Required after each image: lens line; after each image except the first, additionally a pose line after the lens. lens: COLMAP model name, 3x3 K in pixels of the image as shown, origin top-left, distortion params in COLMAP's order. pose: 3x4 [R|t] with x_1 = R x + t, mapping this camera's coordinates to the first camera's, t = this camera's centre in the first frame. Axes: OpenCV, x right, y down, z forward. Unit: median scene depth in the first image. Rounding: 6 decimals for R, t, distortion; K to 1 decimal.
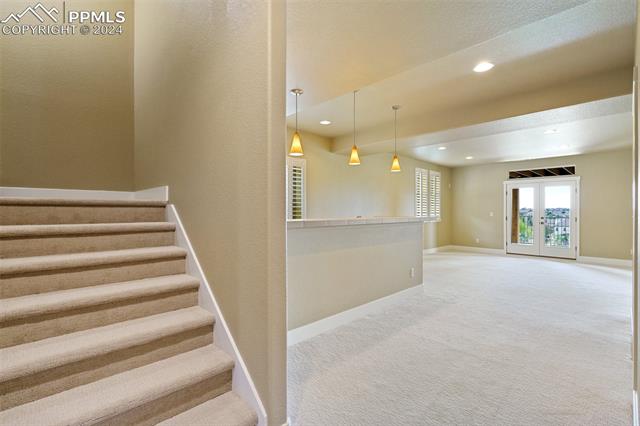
lens RADIAL K [[294.5, 0, 314.6], [0, 294.5, 210.7], [0, 0, 1]] dist [-0.008374, 0.001181]
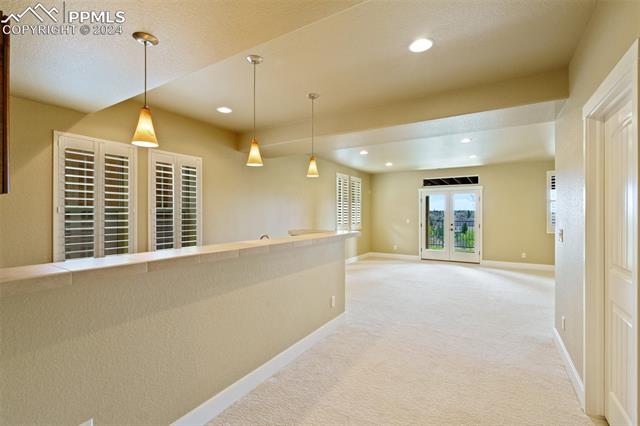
lens RADIAL K [[294.5, 0, 320.2], [0, 294.5, 214.0], [0, 0, 1]] dist [-0.008374, 0.001181]
pose [[0.962363, -0.005982, 0.271703, 0.051364], [0.005732, 0.999982, 0.001716, -0.022126], [-0.271708, -0.000094, 0.962380, 0.148239]]
